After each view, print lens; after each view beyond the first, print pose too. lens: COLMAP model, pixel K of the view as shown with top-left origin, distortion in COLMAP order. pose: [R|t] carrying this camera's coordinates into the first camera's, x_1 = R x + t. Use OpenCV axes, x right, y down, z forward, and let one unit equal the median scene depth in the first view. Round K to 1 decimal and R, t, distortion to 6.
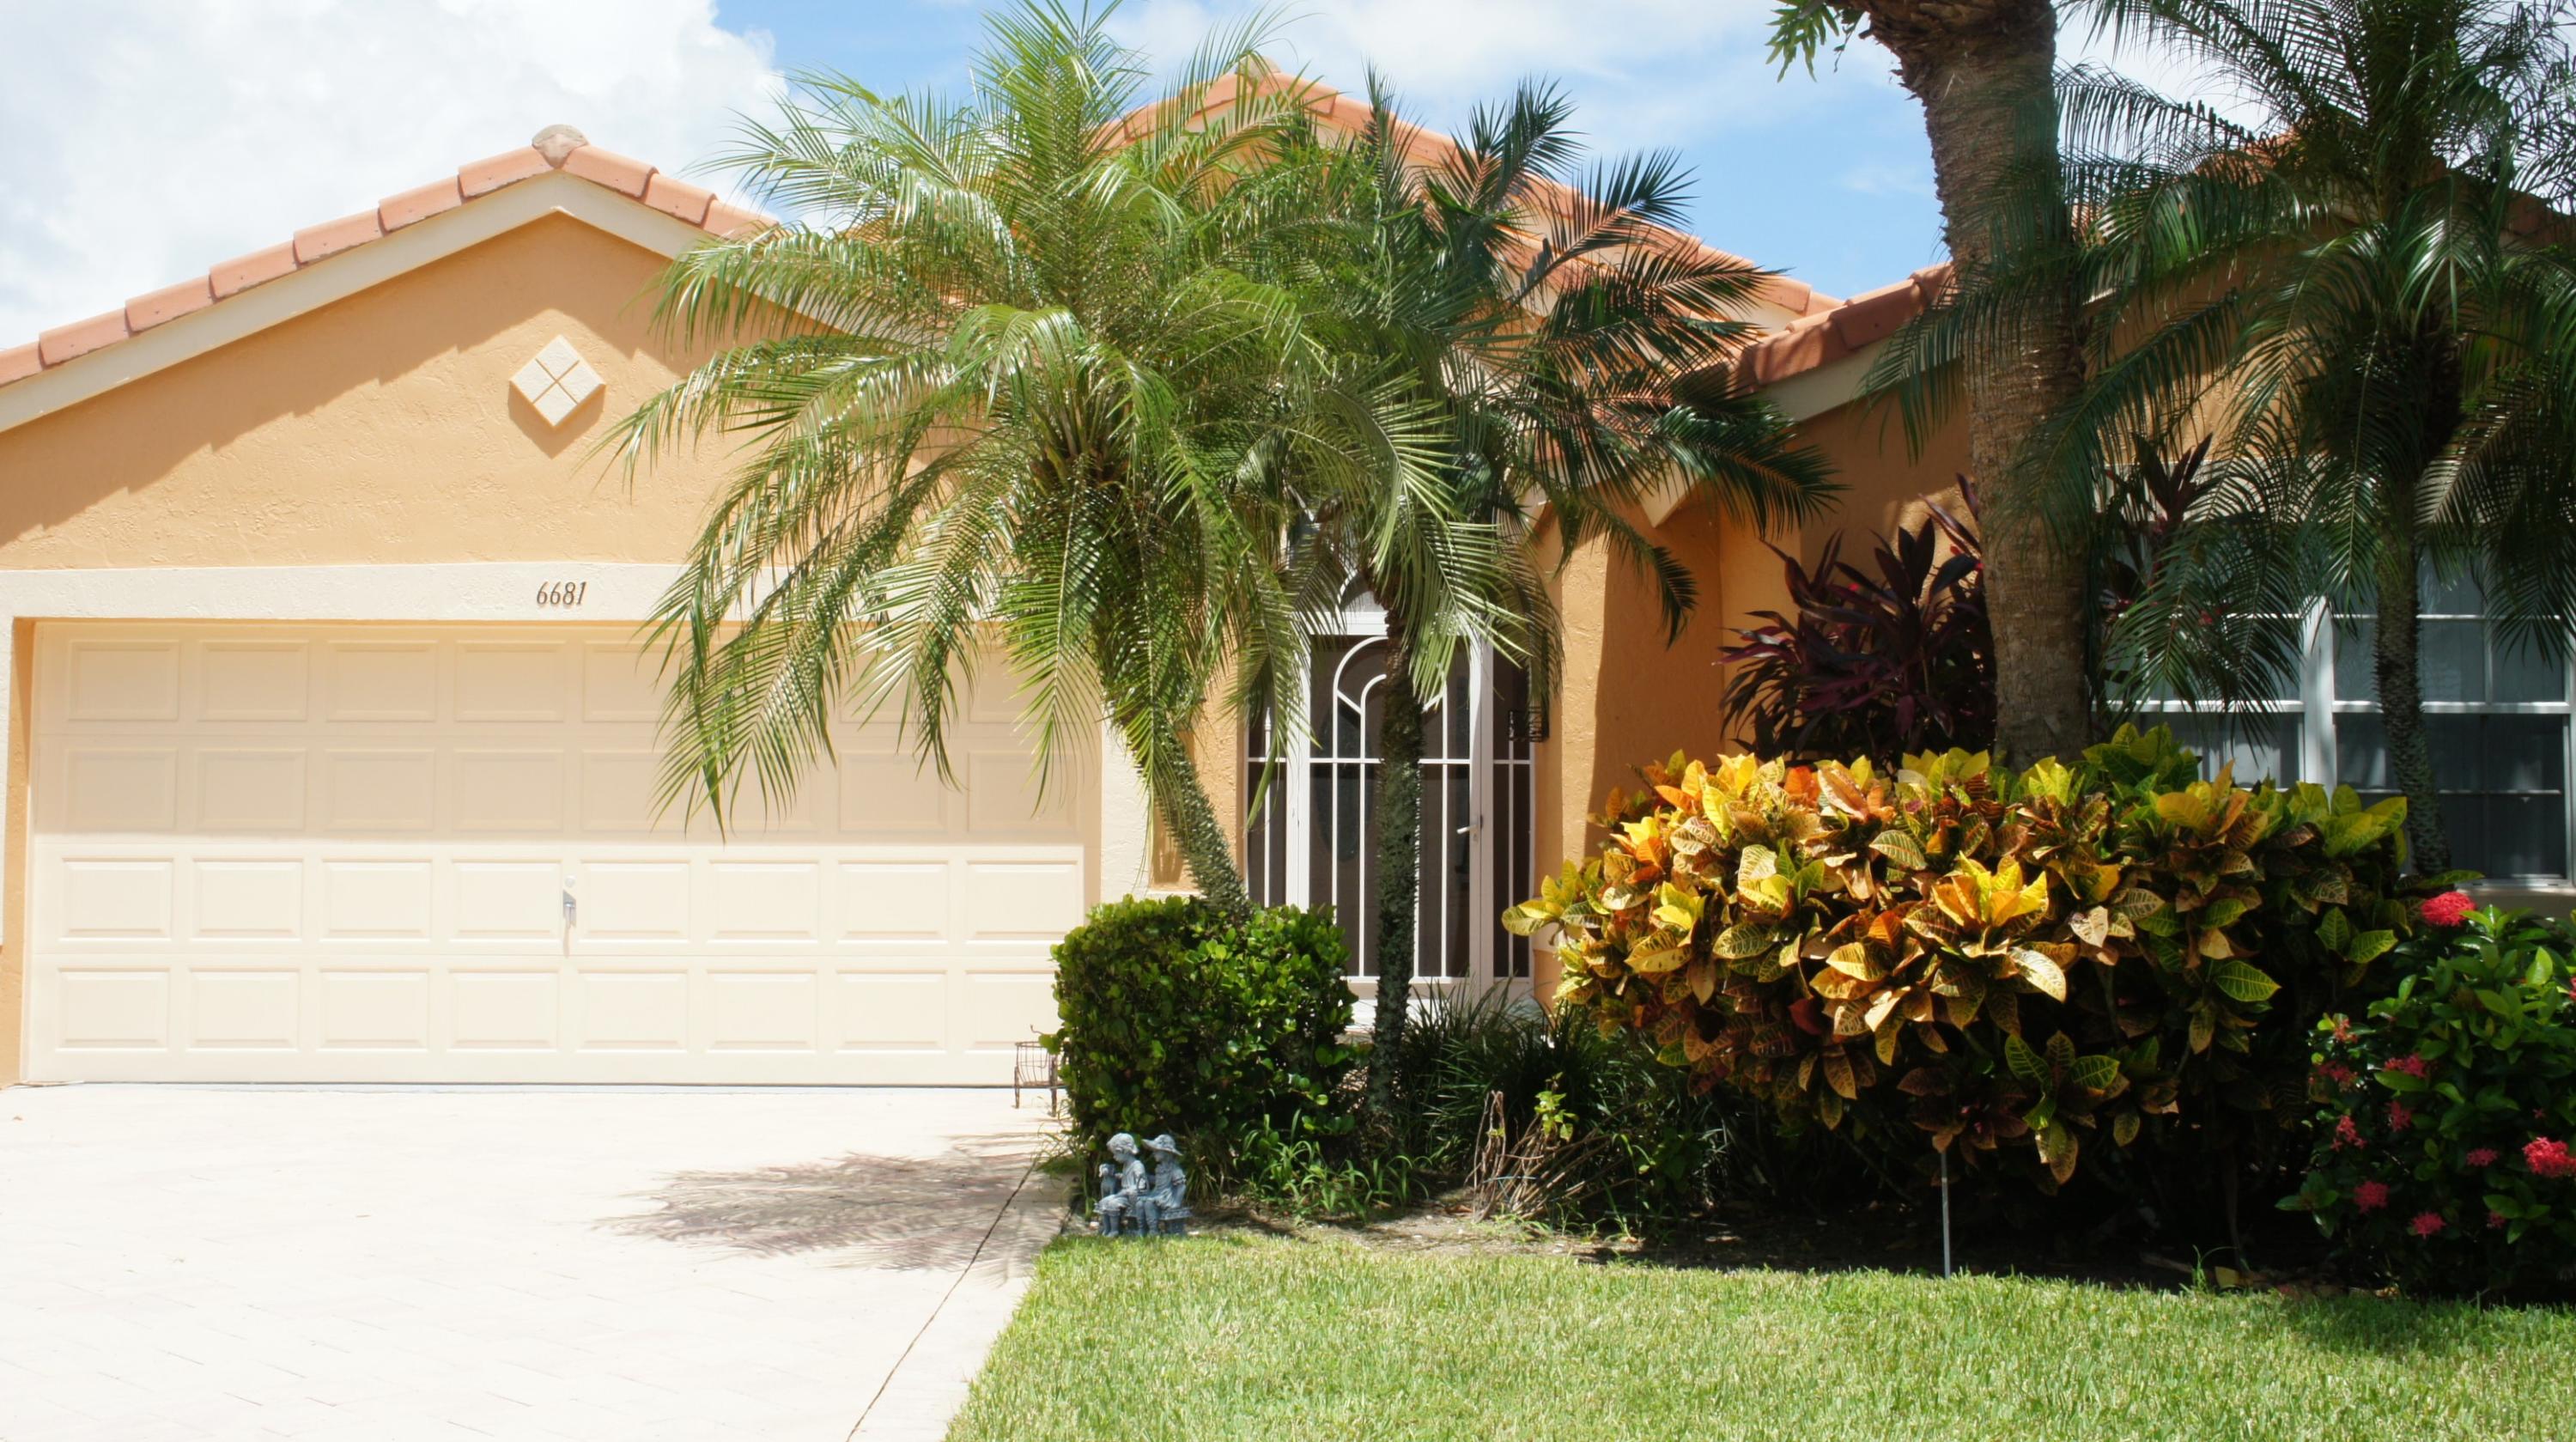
lens RADIAL K [[2816.0, 0, 1288.0], [0, 2816.0, 721.0], [0, 0, 1]] dist [-0.013936, -0.004803]
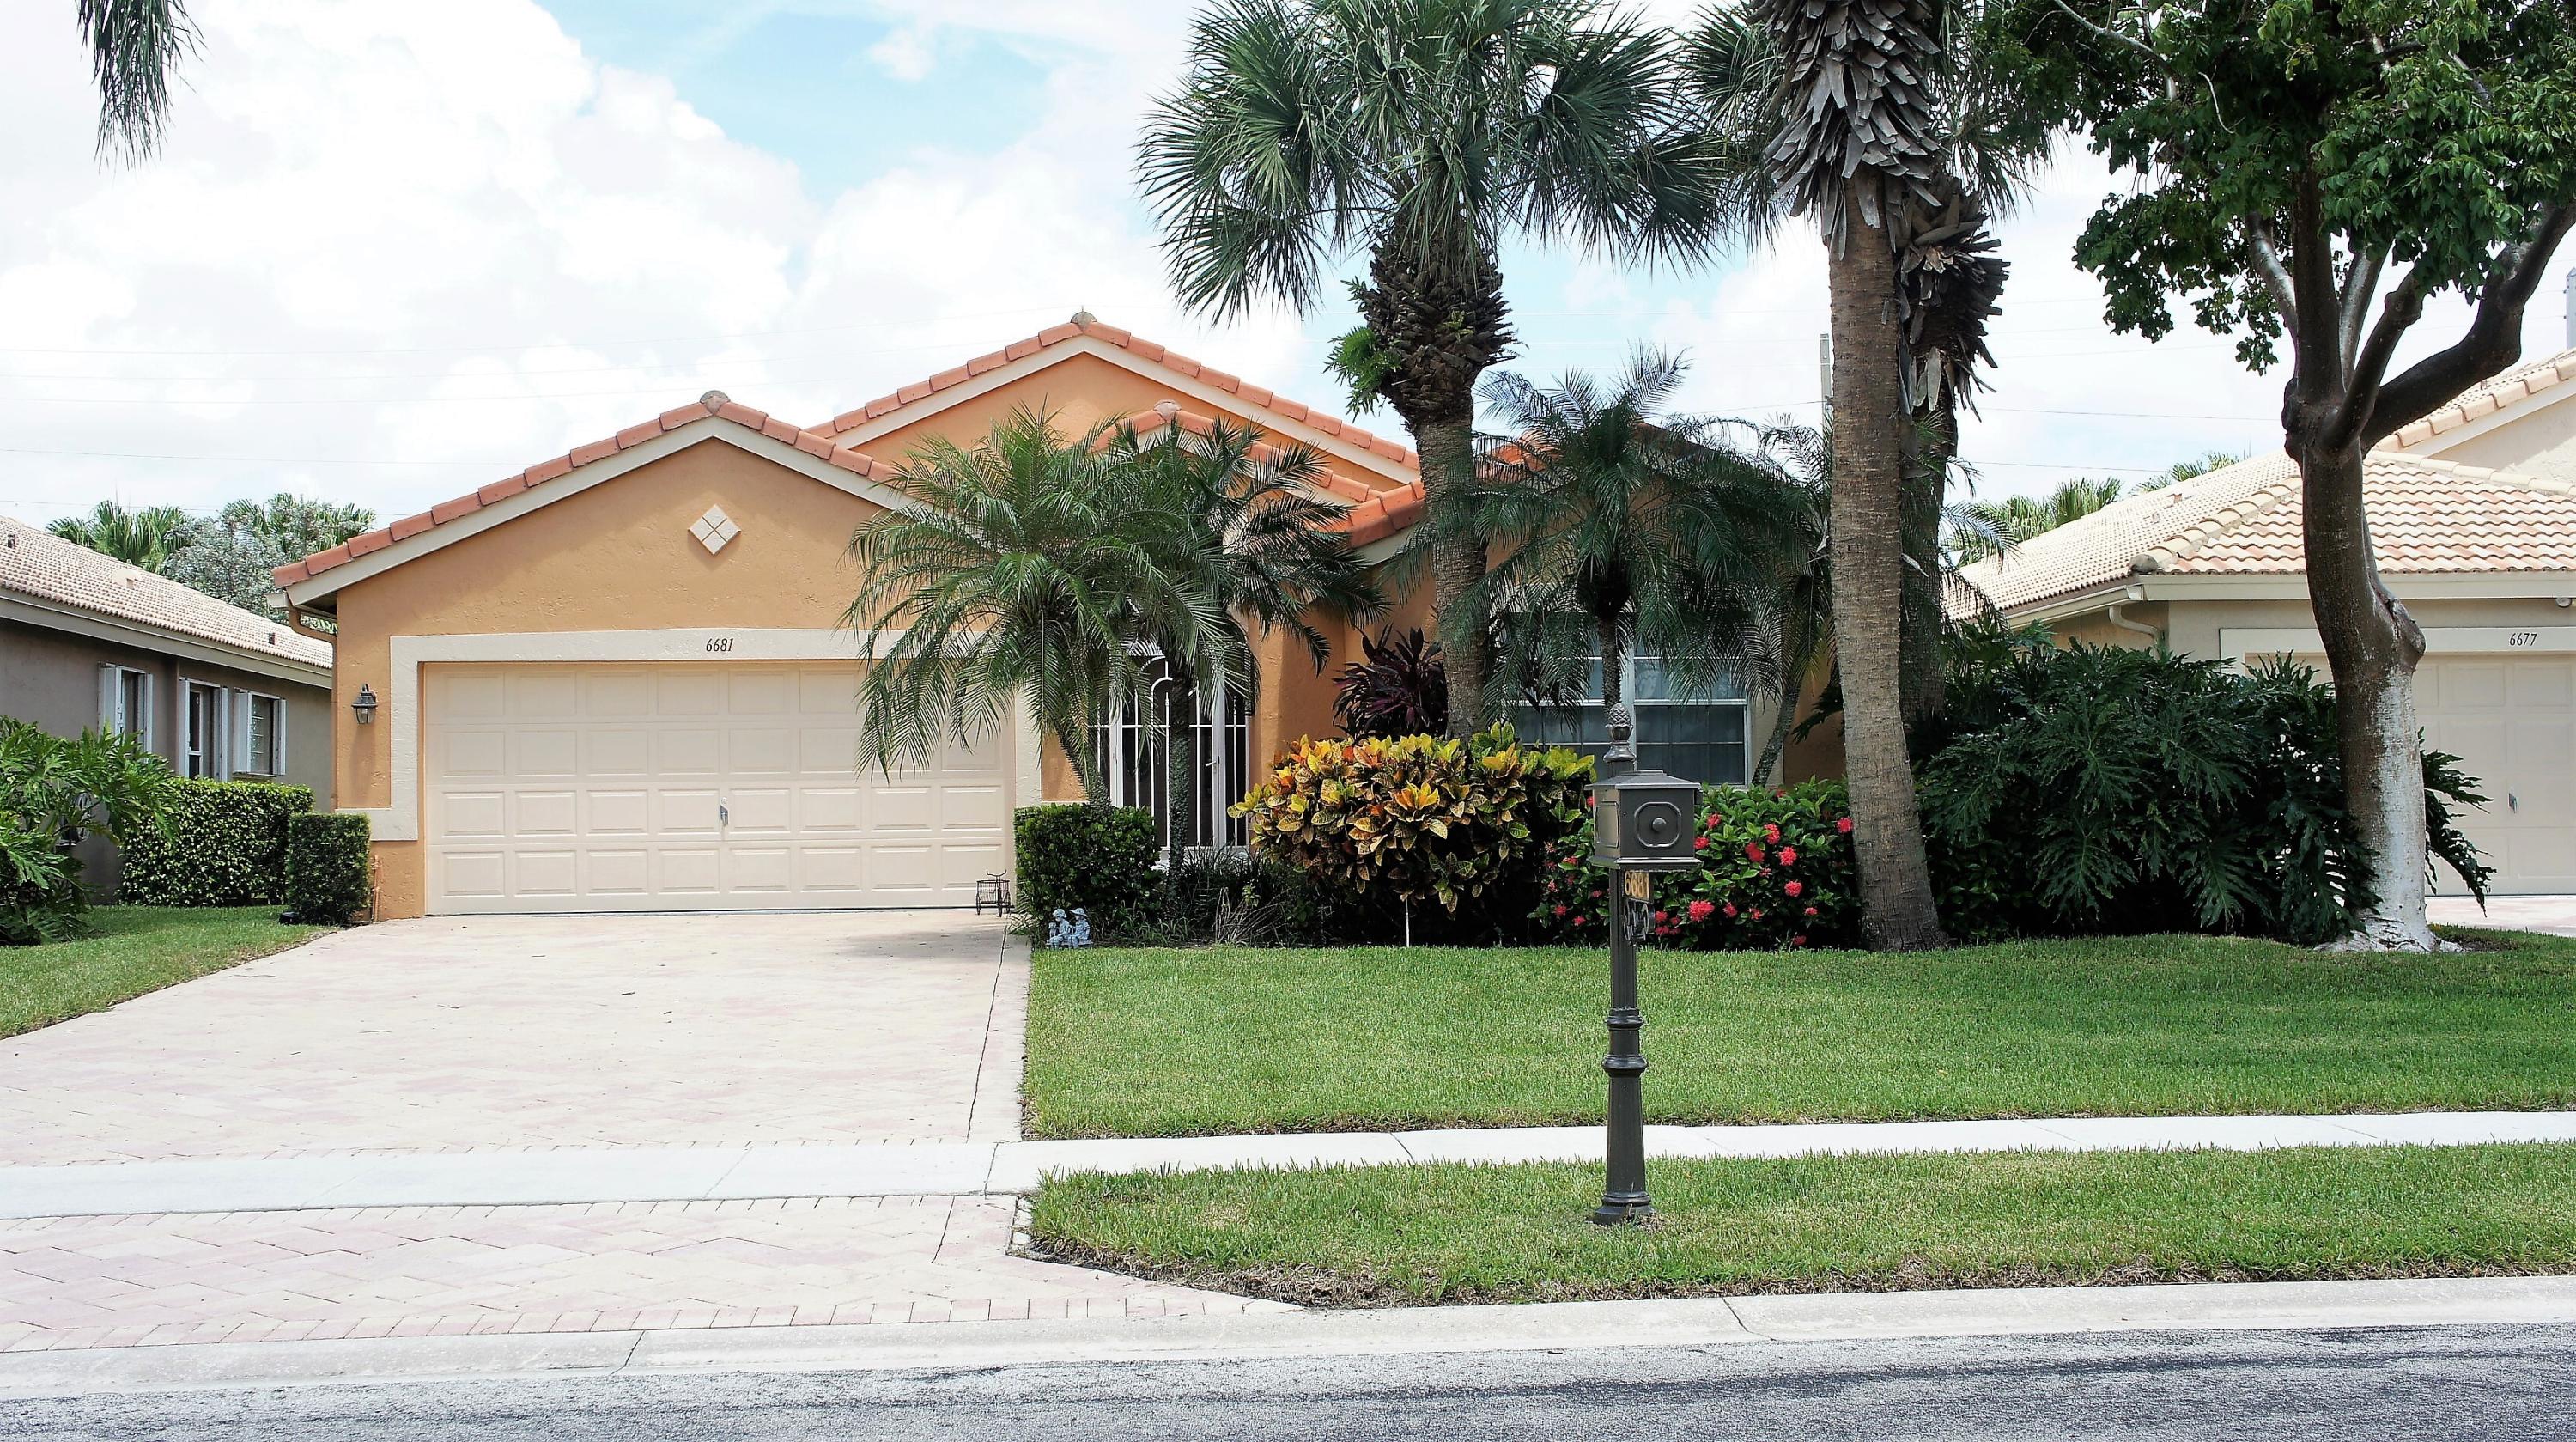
lens RADIAL K [[2816.0, 0, 1288.0], [0, 2816.0, 721.0], [0, 0, 1]] dist [-0.013936, -0.004803]
pose [[0.995705, -0.011412, 0.091876, -0.082604], [0.008511, 0.999454, 0.031912, -0.074022], [-0.092190, -0.030993, 0.995259, -1.257801]]
